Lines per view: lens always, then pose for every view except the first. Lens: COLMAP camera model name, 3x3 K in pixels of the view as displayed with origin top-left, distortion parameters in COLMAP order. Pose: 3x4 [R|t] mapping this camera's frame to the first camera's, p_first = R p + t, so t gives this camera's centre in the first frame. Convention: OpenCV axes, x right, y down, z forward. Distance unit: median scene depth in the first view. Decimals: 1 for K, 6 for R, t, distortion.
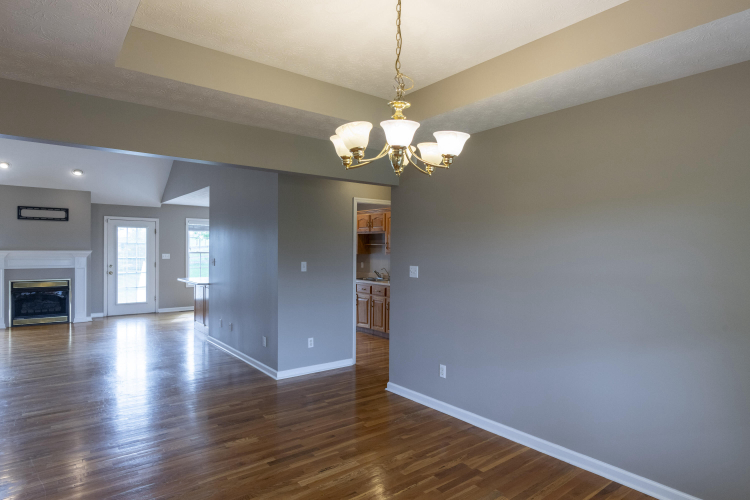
lens RADIAL K [[426.1, 0, 374.9], [0, 426.1, 251.7], [0, 0, 1]] dist [-0.005161, -0.000055]
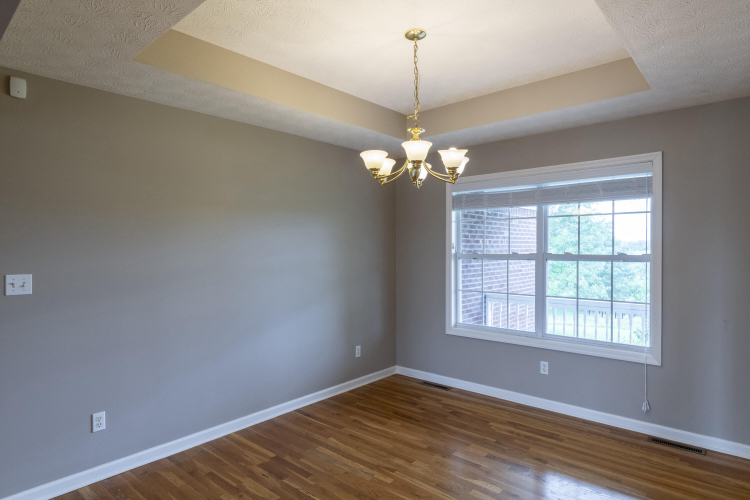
lens RADIAL K [[428.1, 0, 372.4], [0, 428.1, 250.7], [0, 0, 1]] dist [-0.003937, -0.000284]
pose [[-0.176304, -0.013445, 0.984244, -0.295637], [0.009132, 0.999841, 0.015293, -0.001683], [-0.984293, 0.011684, -0.176153, 0.337768]]
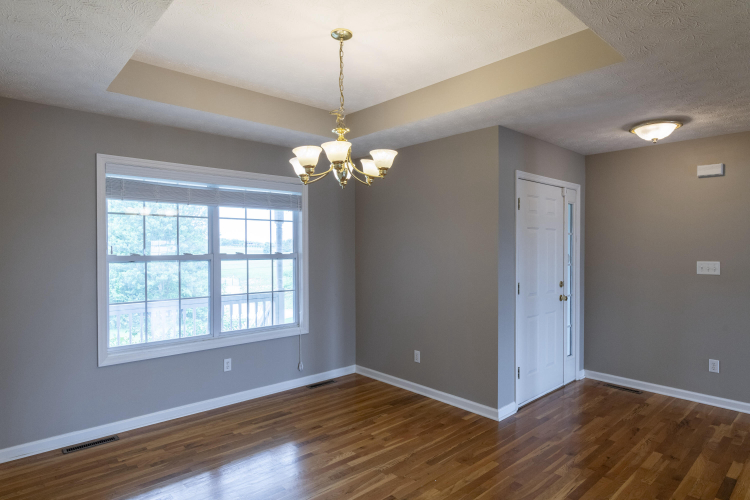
lens RADIAL K [[428.1, 0, 372.4], [0, 428.1, 250.7], [0, 0, 1]] dist [-0.003937, -0.000284]
pose [[-0.997594, -0.006491, -0.069021, 0.011226], [-0.007494, 0.999870, 0.014278, -0.001359], [0.068919, 0.014761, -0.997513, 0.568635]]
